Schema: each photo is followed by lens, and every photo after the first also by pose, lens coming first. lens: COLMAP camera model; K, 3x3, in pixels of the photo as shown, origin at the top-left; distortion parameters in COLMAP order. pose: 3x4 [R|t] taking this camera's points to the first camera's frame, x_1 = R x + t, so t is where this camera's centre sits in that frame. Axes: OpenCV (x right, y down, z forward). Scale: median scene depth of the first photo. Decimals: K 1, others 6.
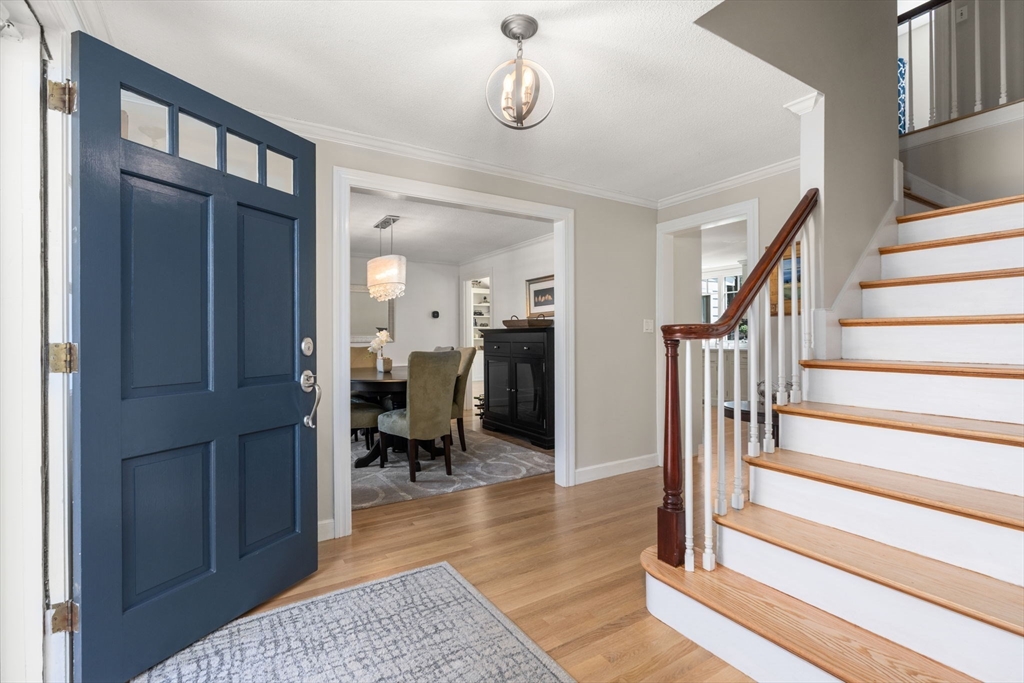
lens RADIAL K [[473.6, 0, 511.5], [0, 473.6, 337.8], [0, 0, 1]] dist [-0.002220, 0.000328]
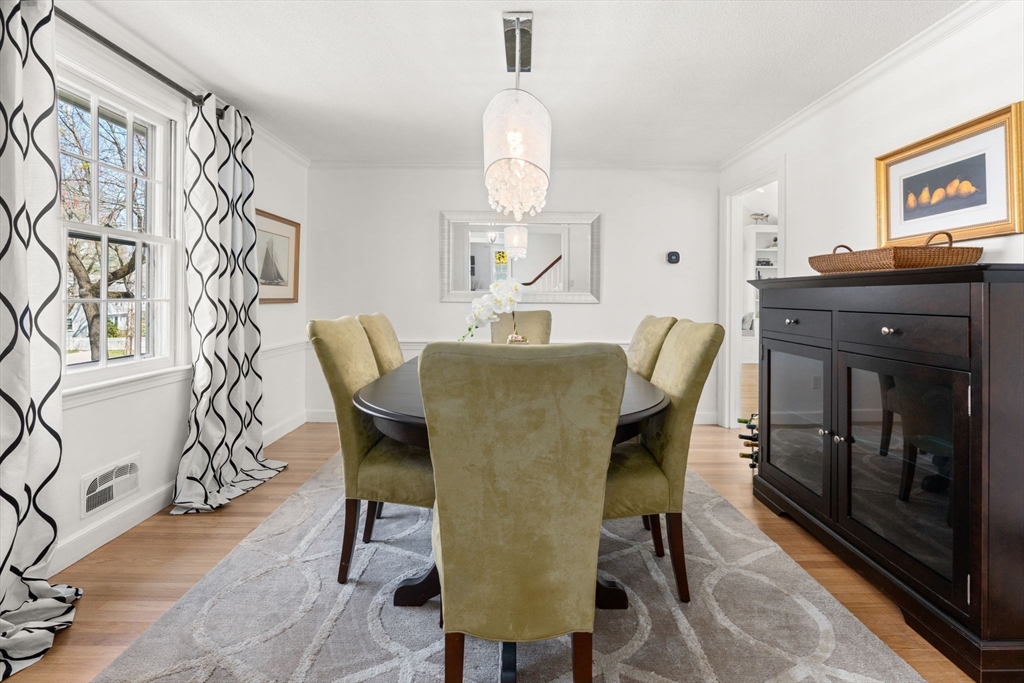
lens RADIAL K [[473.6, 0, 525.0], [0, 473.6, 295.8], [0, 0, 1]] dist [-0.002220, 0.000328]
pose [[0.851503, 0.013071, -0.524187, -0.012395], [-0.015351, 0.999882, -0.000003, 0.000973], [0.524125, 0.008050, 0.851603, 0.509277]]
